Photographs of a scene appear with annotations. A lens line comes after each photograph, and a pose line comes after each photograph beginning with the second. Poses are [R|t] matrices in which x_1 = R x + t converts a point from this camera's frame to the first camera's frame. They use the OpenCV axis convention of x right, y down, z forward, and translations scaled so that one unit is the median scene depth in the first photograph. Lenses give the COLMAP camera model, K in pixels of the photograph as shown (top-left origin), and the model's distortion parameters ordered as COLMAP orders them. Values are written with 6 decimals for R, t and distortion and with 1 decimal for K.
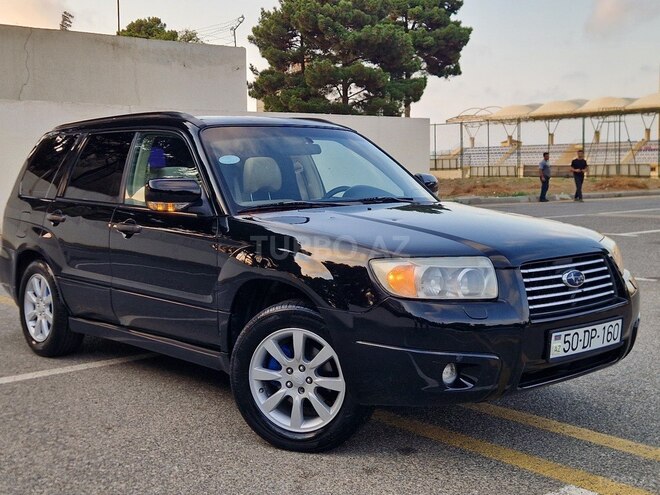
lens RADIAL K [[880.4, 0, 322.2], [0, 880.4, 244.1], [0, 0, 1]] dist [0.079181, -0.028326]
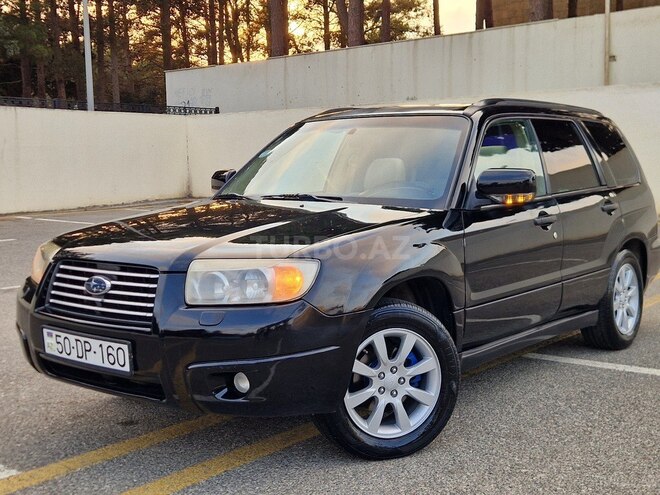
lens RADIAL K [[910.1, 0, 317.9], [0, 910.1, 245.1], [0, 0, 1]] dist [0.083563, -0.047583]
pose [[0.154424, 0.101177, -0.982810, 1.032006], [-0.079165, 0.992811, 0.089768, -0.088547], [0.984828, 0.063941, 0.161324, 0.873209]]
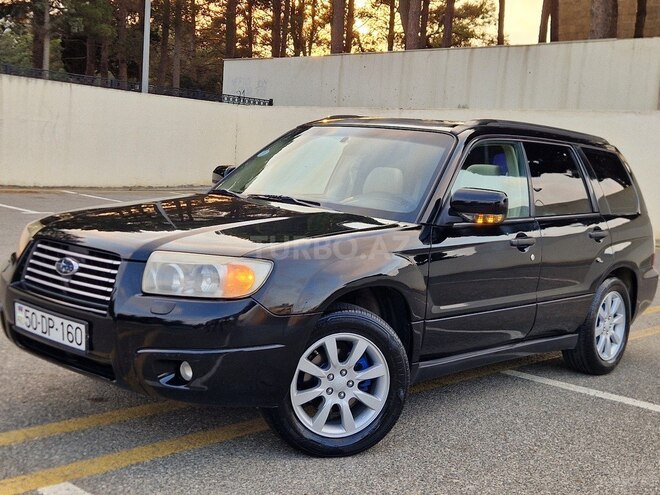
lens RADIAL K [[911.1, 0, 330.0], [0, 911.1, 247.5], [0, 0, 1]] dist [0.086777, -0.048759]
pose [[0.100472, 0.118335, -0.987878, 1.077389], [-0.162800, 0.981475, 0.101010, -0.108384], [0.981530, 0.150678, 0.117875, 0.949591]]
